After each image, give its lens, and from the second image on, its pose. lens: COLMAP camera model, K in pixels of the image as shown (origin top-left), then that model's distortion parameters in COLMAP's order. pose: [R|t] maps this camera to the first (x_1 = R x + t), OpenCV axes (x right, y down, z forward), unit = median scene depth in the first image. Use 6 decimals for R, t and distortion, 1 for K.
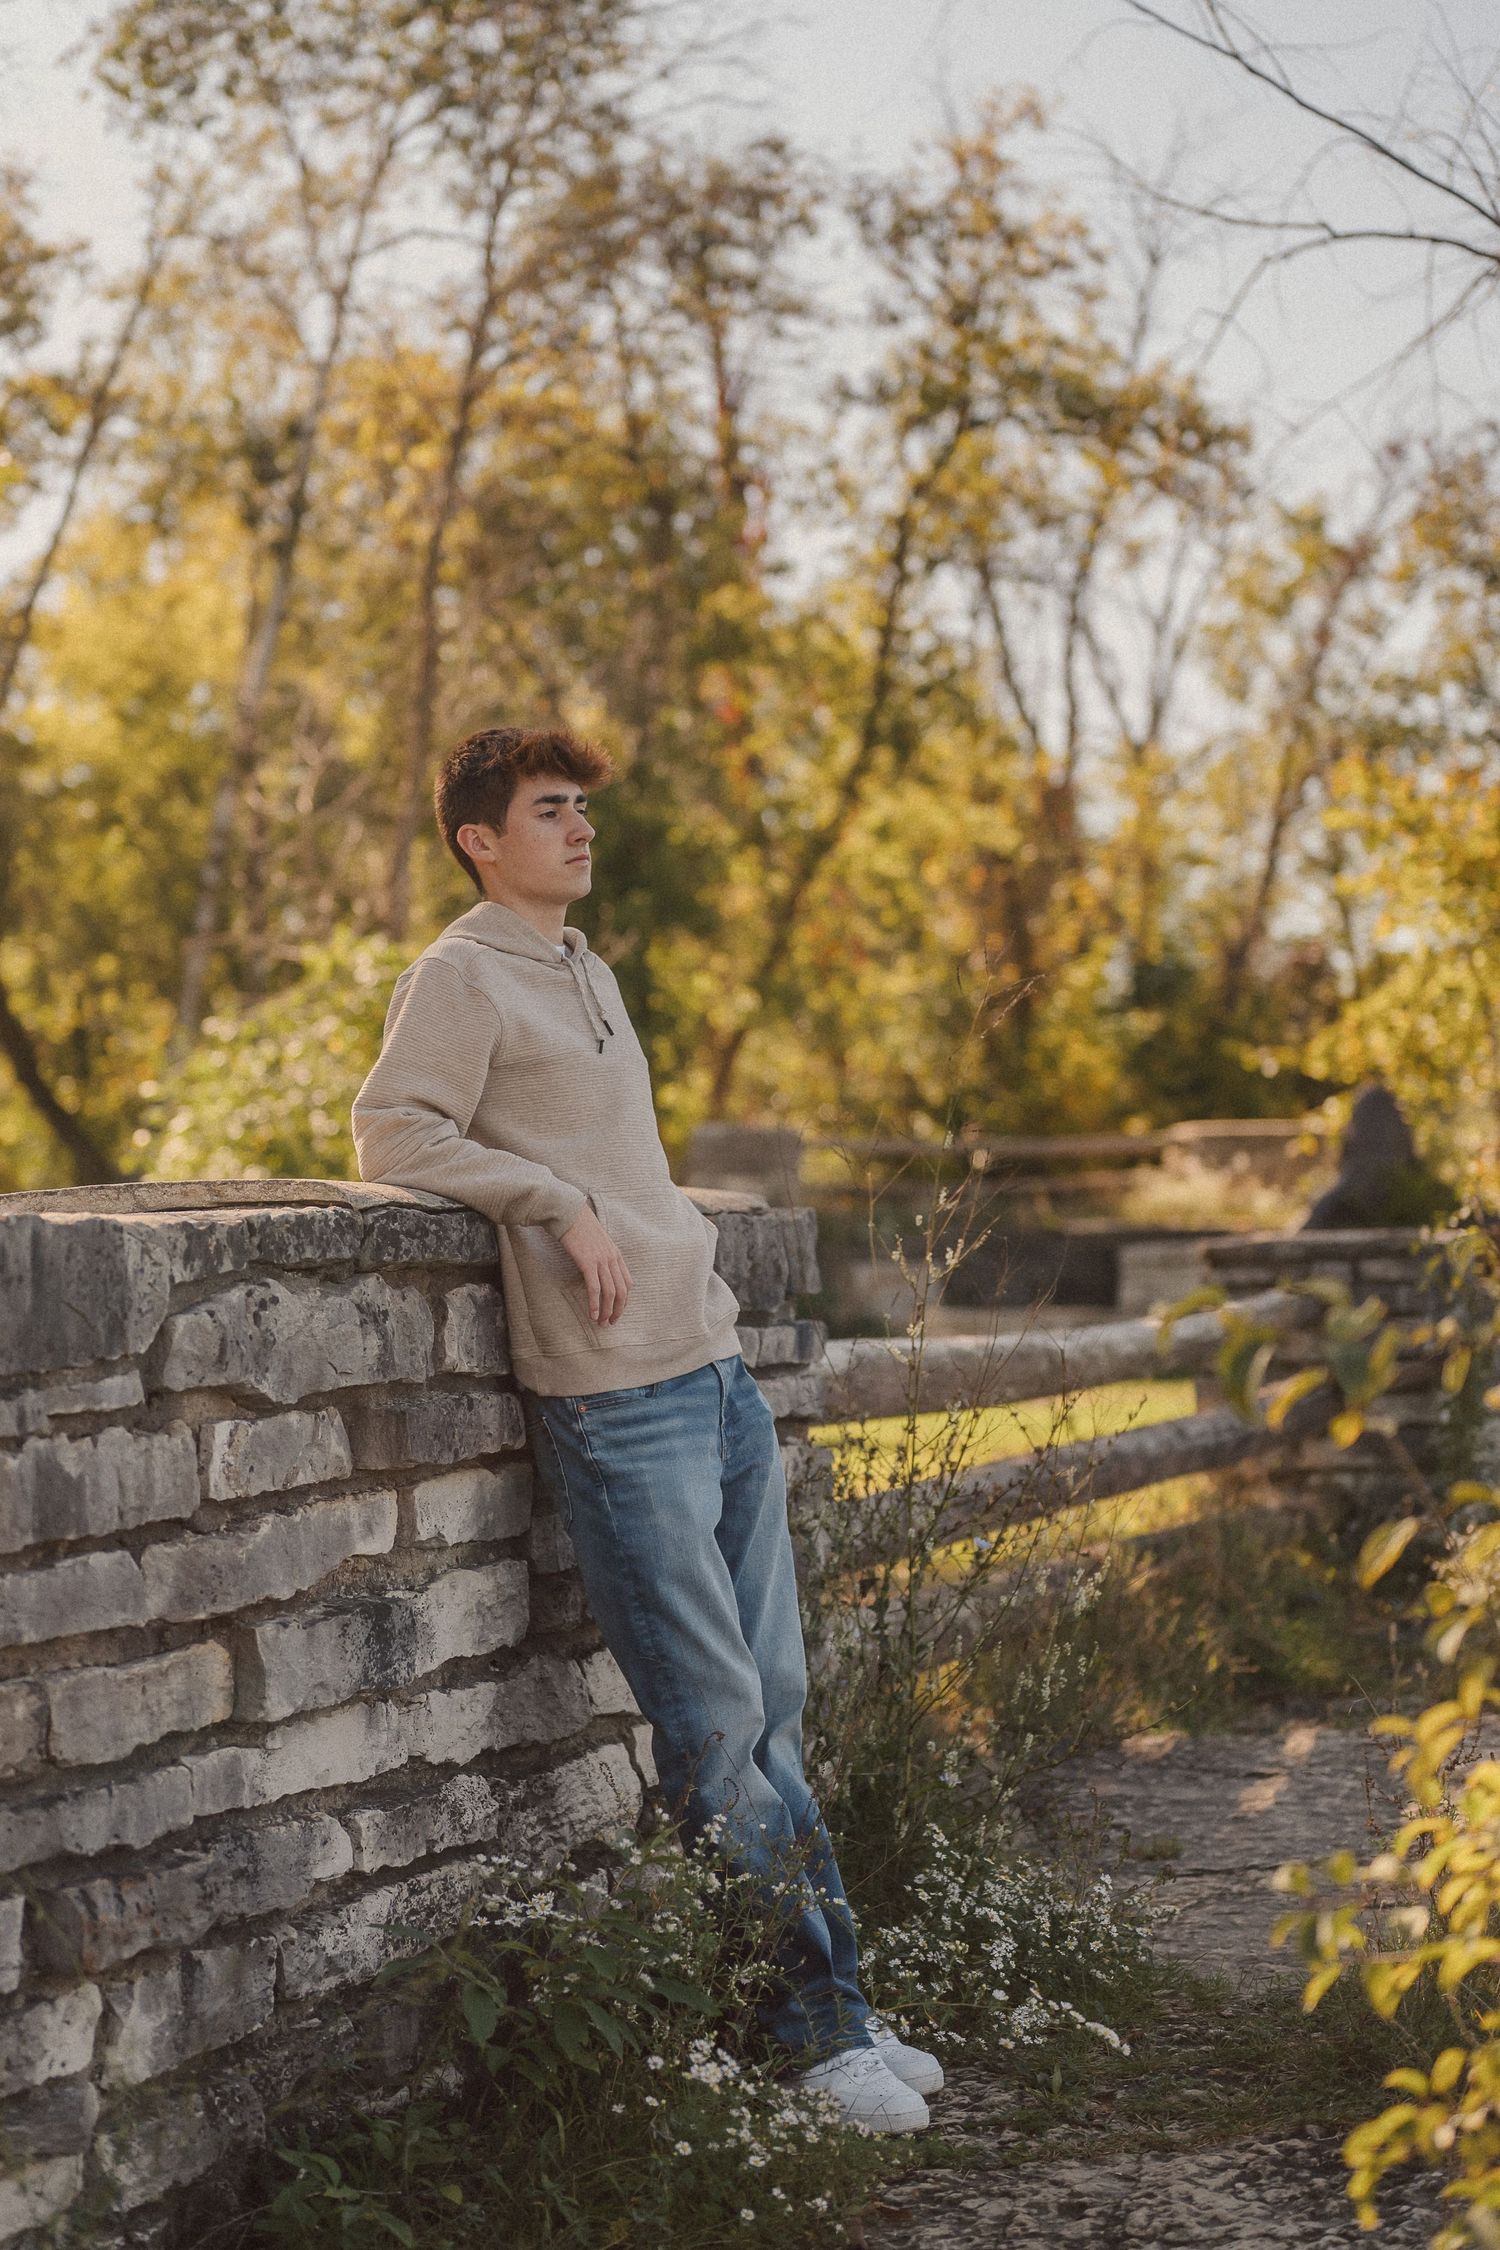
lens RADIAL K [[3327.0, 0, 750.0], [0, 3327.0, 1125.0], [0, 0, 1]] dist [-0.001553, 0.052473]
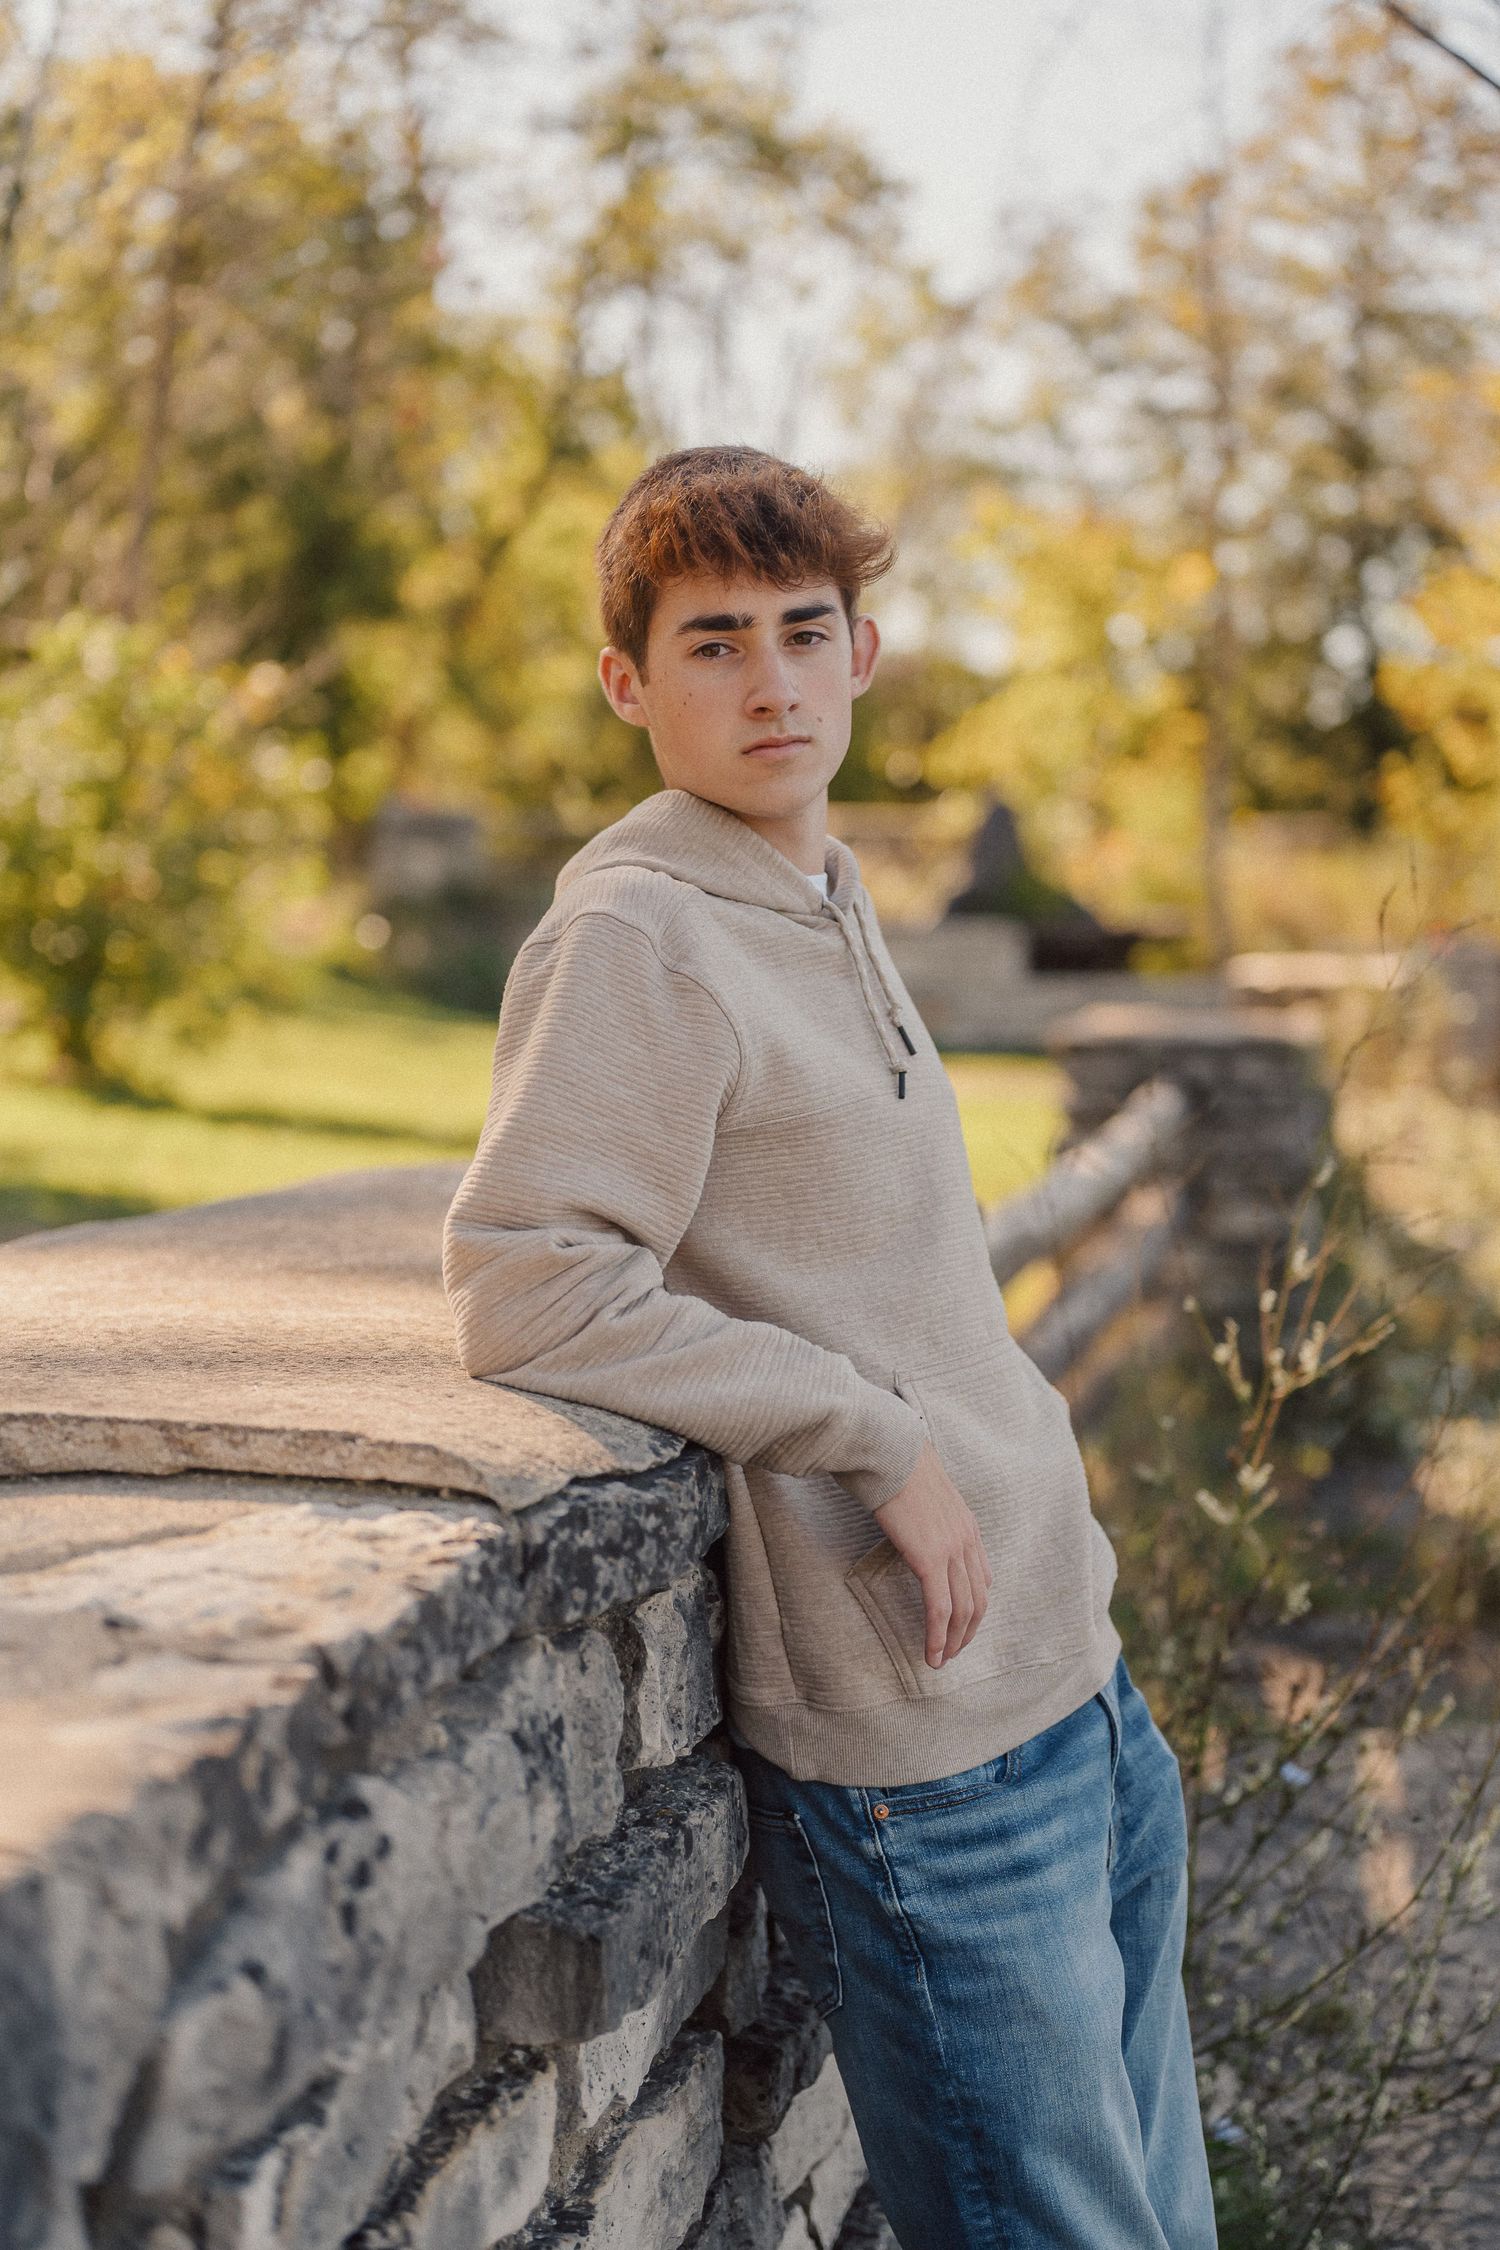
lens RADIAL K [[2715.2, 0, 750.6], [0, 2715.2, 1067.5], [0, 0, 1]] dist [-0.002170, 0.016313]
pose [[0.989774, 0.027684, 0.139933, -0.126494], [-0.042734, 0.993478, 0.105716, -0.069169], [-0.136093, -0.110615, 0.984501, 0.576928]]
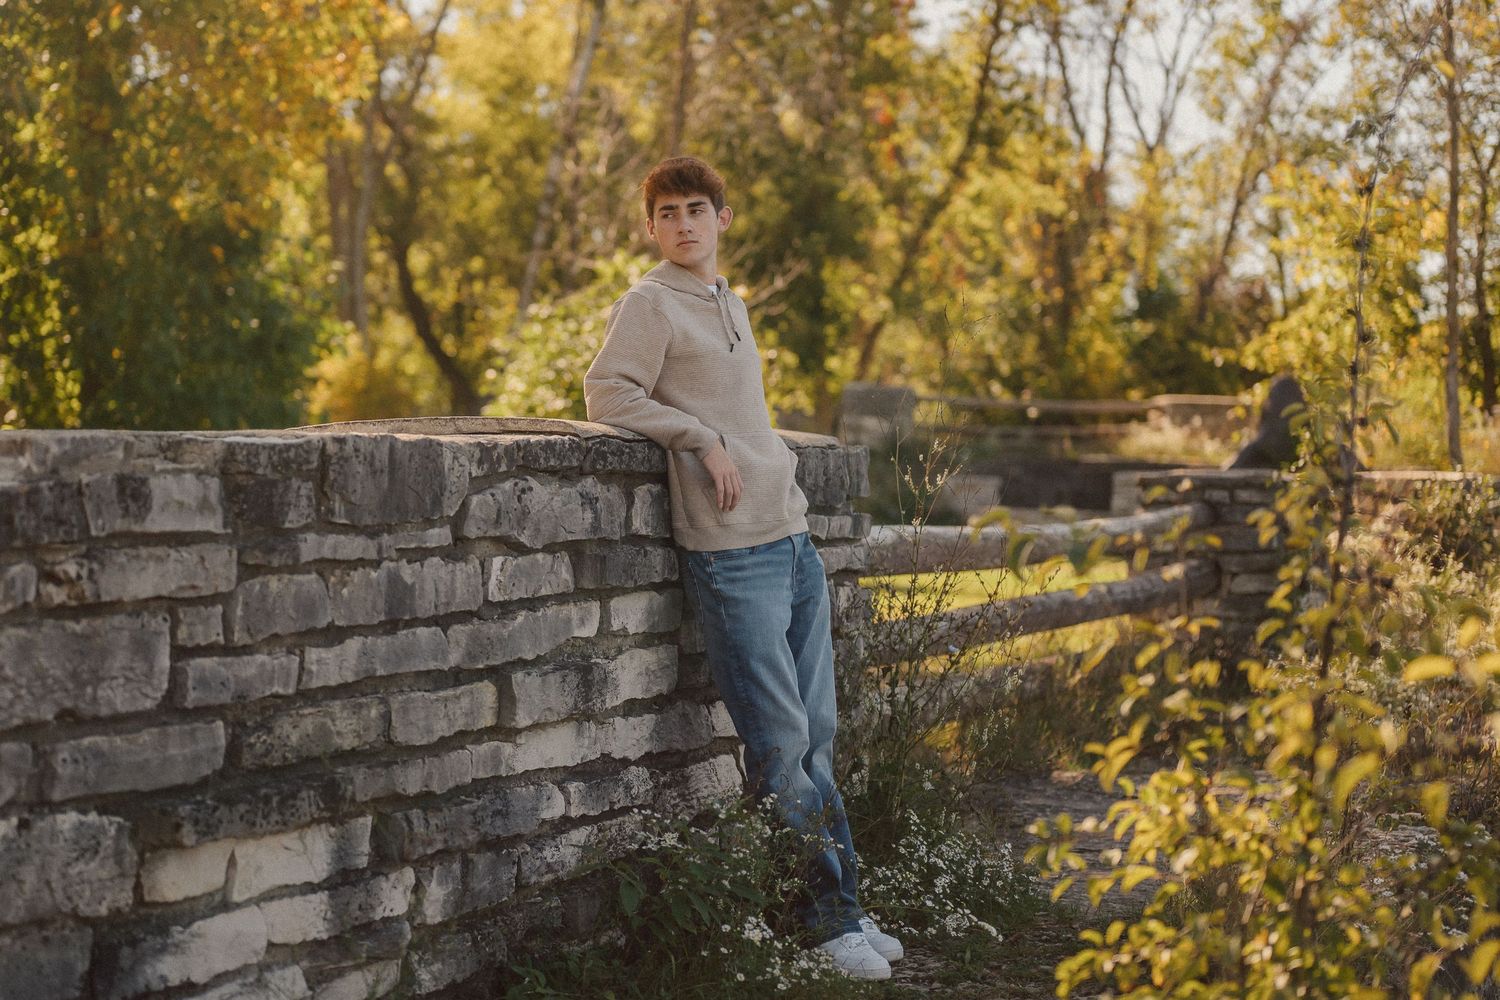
lens RADIAL K [[2170.2, 0, 845.1], [0, 2170.2, 501.6], [0, 0, 1]] dist [0.002052, 0.040565]
pose [[0.998727, 0.045153, -0.022479, 0.040611], [-0.043813, 0.997420, 0.056870, -0.010650], [0.024988, -0.055813, 0.998129, -0.111459]]
